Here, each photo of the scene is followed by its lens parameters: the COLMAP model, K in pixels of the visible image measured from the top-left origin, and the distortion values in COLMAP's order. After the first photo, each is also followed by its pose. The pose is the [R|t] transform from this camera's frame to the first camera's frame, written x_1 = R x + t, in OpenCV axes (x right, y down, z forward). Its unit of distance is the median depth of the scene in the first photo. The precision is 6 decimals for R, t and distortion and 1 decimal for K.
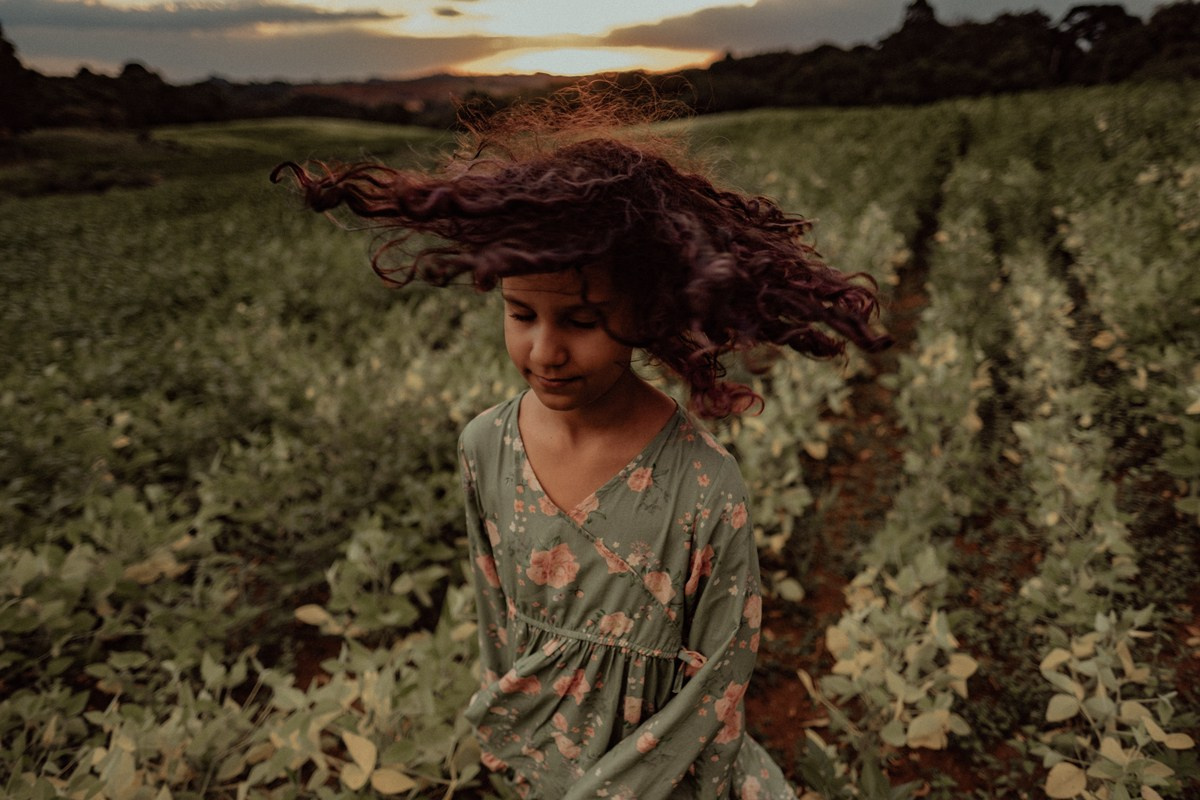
lens RADIAL K [[892.1, 0, 601.9], [0, 892.1, 403.1], [0, 0, 1]] dist [-0.008317, 0.003013]
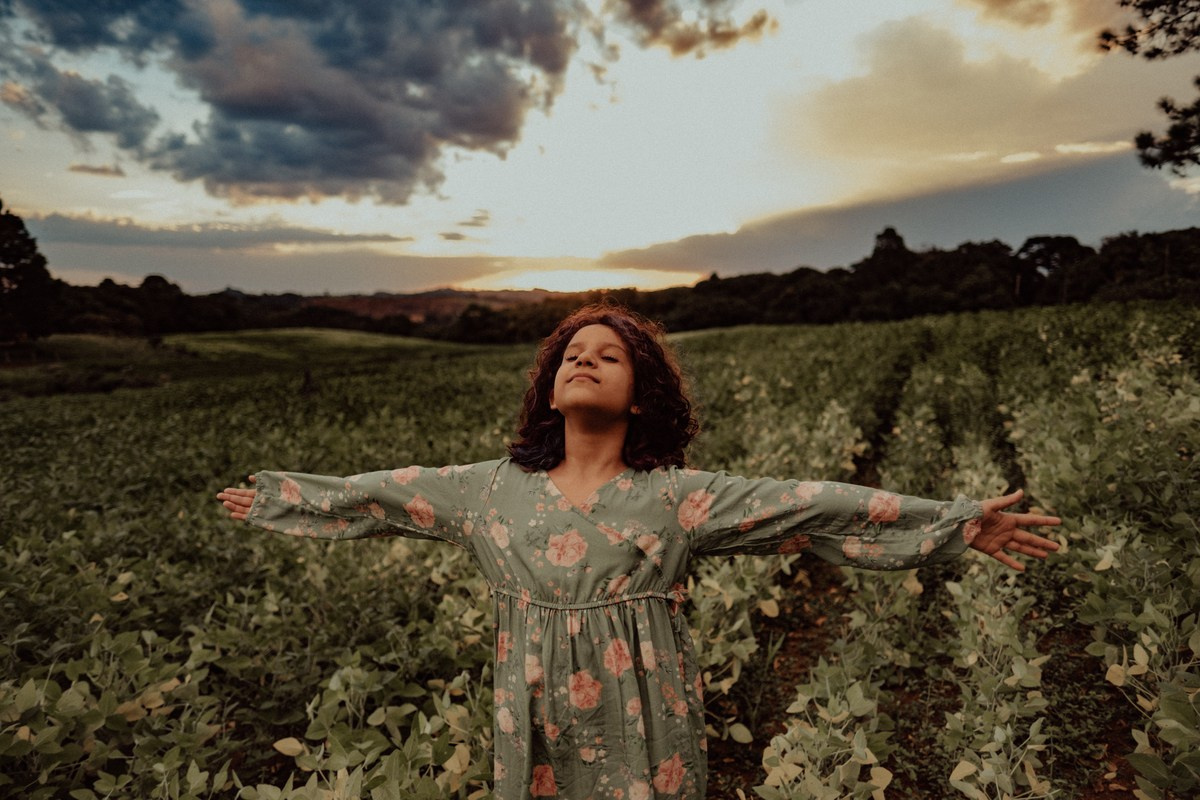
lens RADIAL K [[890.3, 0, 600.8], [0, 890.3, 384.6], [0, 0, 1]] dist [-0.010492, 0.000382]
pose [[0.999892, 0.012907, 0.007047, 0.023562], [-0.010765, 0.968908, -0.247187, 0.052290], [-0.010019, 0.247084, 0.968942, -0.095904]]
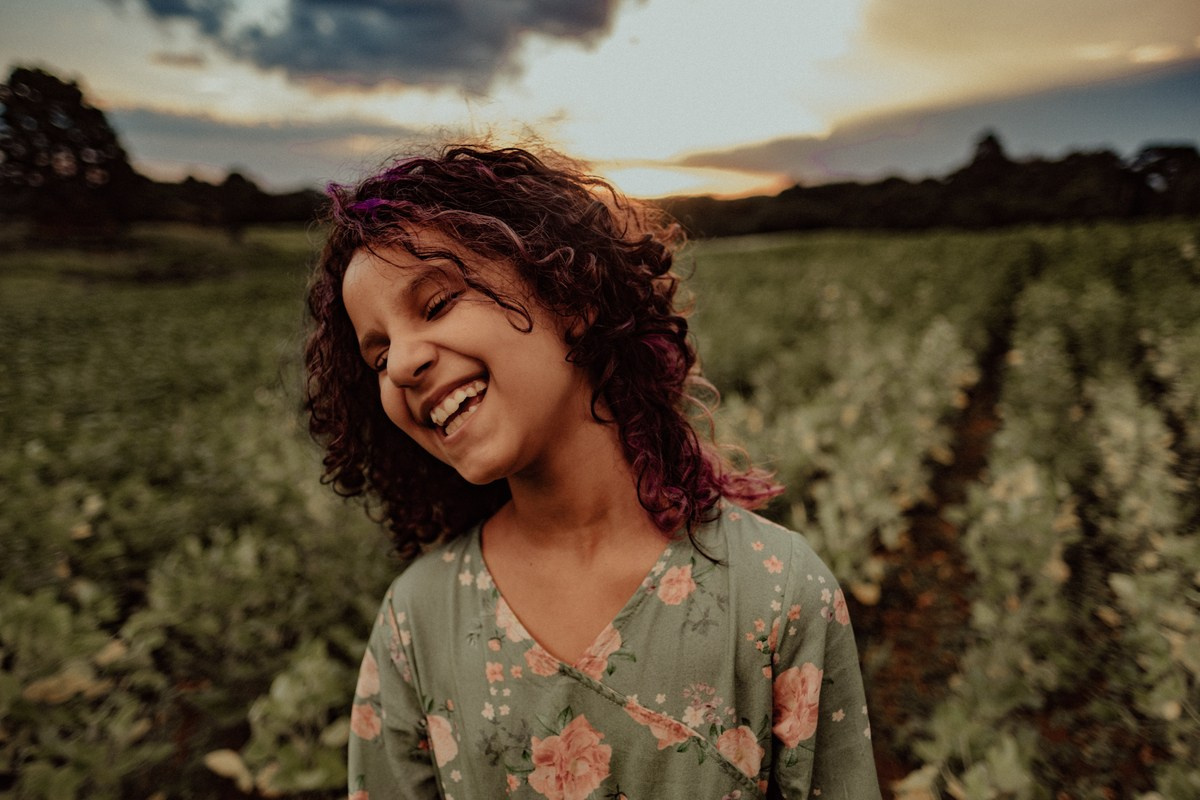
lens RADIAL K [[892.2, 0, 605.7], [0, 892.2, 400.4], [0, 0, 1]] dist [-0.007639, 0.002634]
pose [[0.996609, 0.051259, -0.064371, 0.038101], [-0.058982, 0.990470, -0.124464, -0.006771], [0.057377, 0.127838, 0.990134, 0.122159]]
